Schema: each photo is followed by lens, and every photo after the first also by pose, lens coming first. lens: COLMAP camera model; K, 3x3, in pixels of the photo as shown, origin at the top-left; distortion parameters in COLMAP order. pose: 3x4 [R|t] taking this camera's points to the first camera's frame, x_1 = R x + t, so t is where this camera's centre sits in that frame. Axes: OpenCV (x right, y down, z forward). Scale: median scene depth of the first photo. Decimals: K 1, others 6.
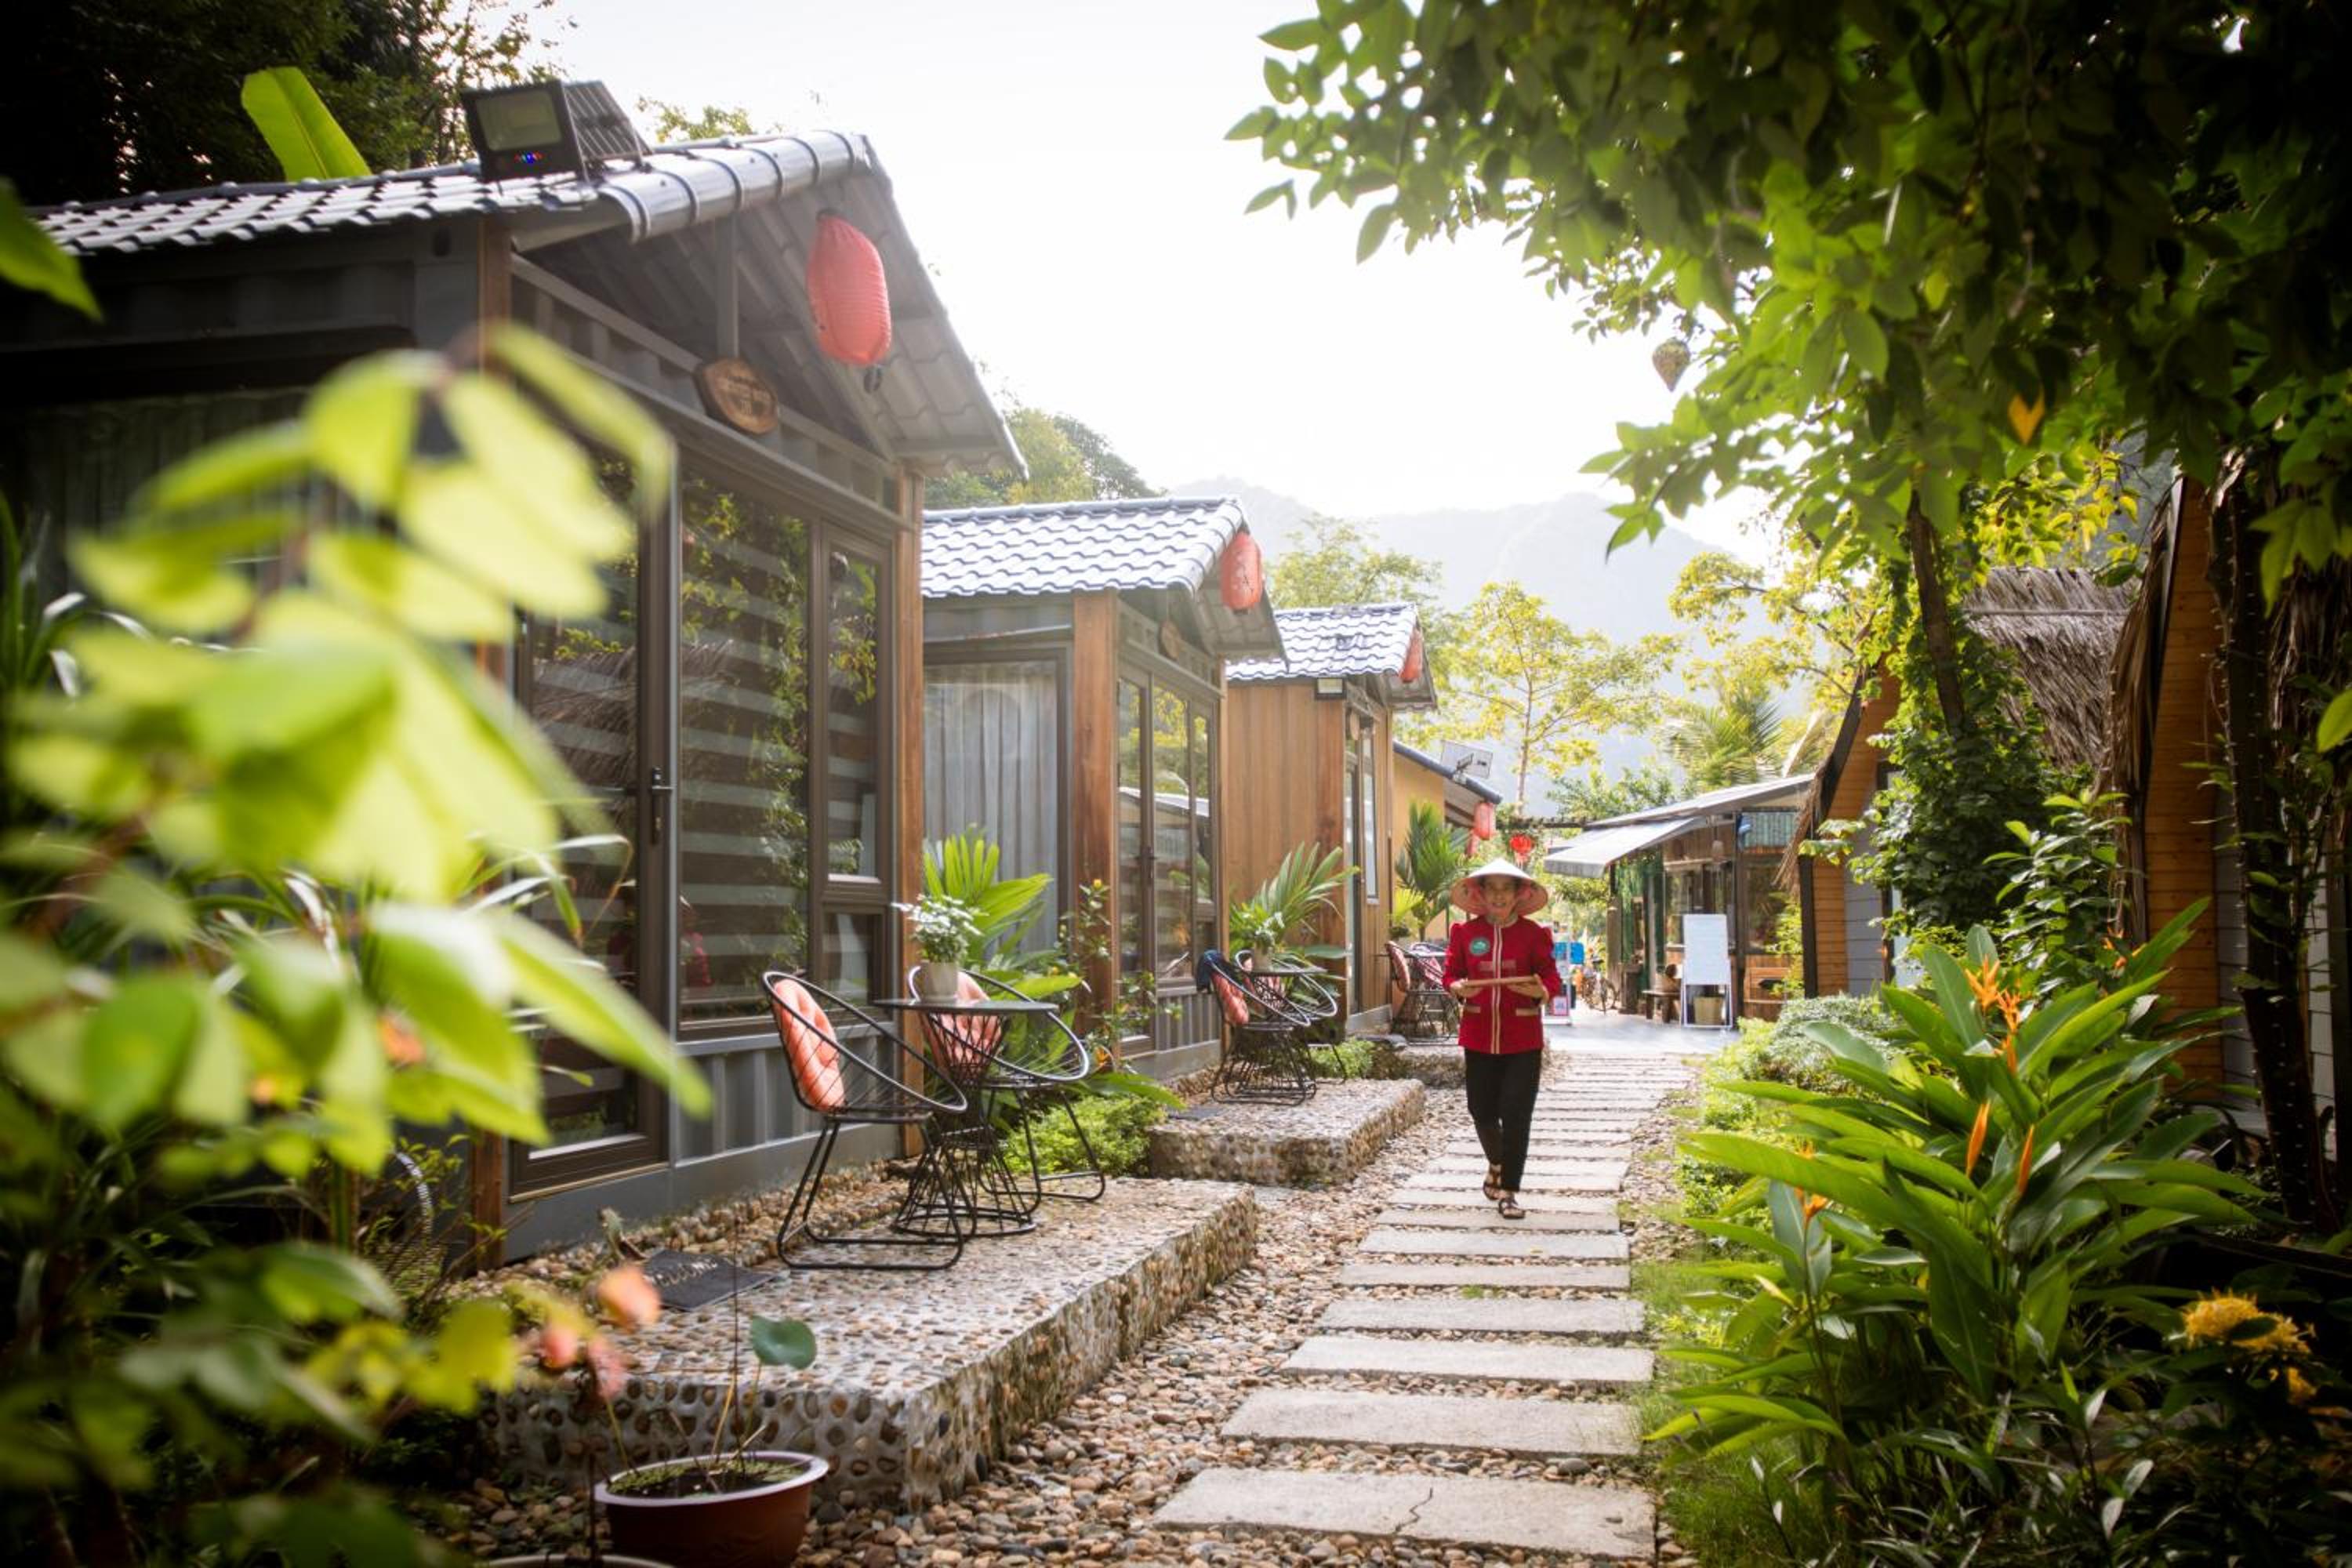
lens RADIAL K [[2237.3, 0, 1176.0], [0, 2237.3, 784.0], [0, 0, 1]] dist [0.045753, 0.003319]
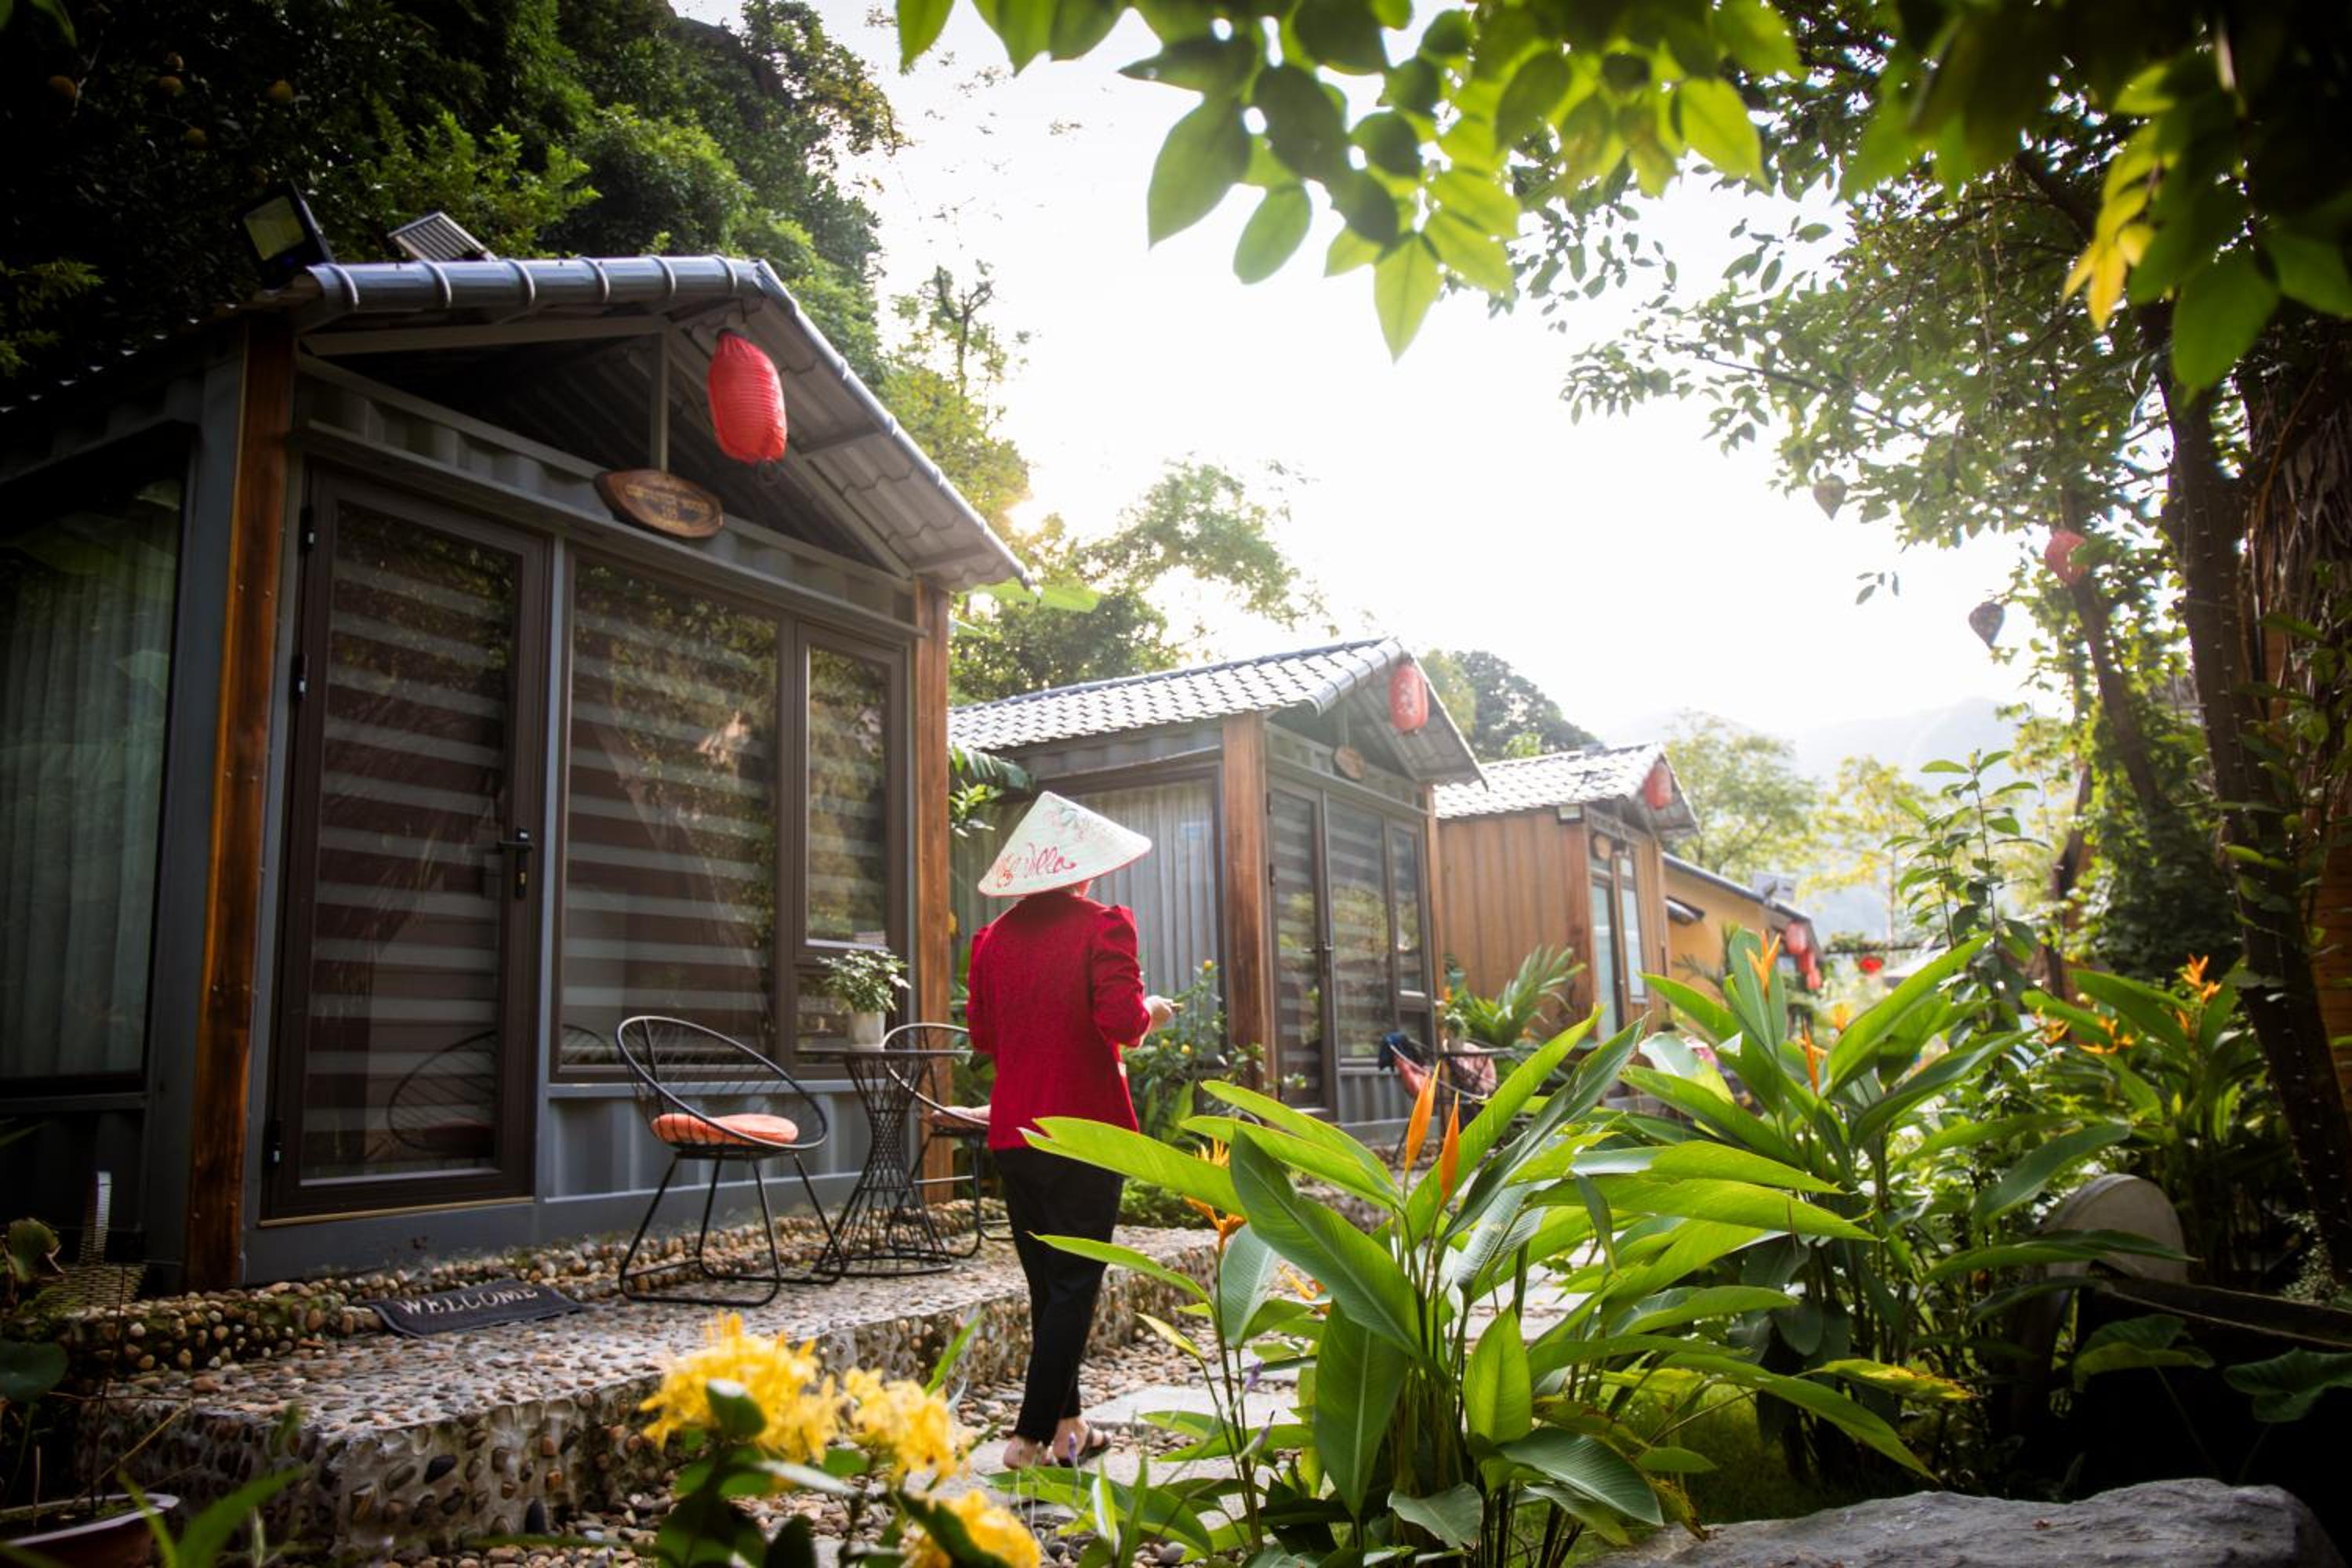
lens RADIAL K [[1638.2, 0, 1221.7], [0, 1638.2, 811.7], [0, 0, 1]] dist [-0.020074, 0.004142]
pose [[0.960172, -0.066726, -0.271325, 0.136472], [0.041508, 0.994355, -0.097651, 0.033953], [0.276309, 0.082500, 0.957521, 0.150747]]
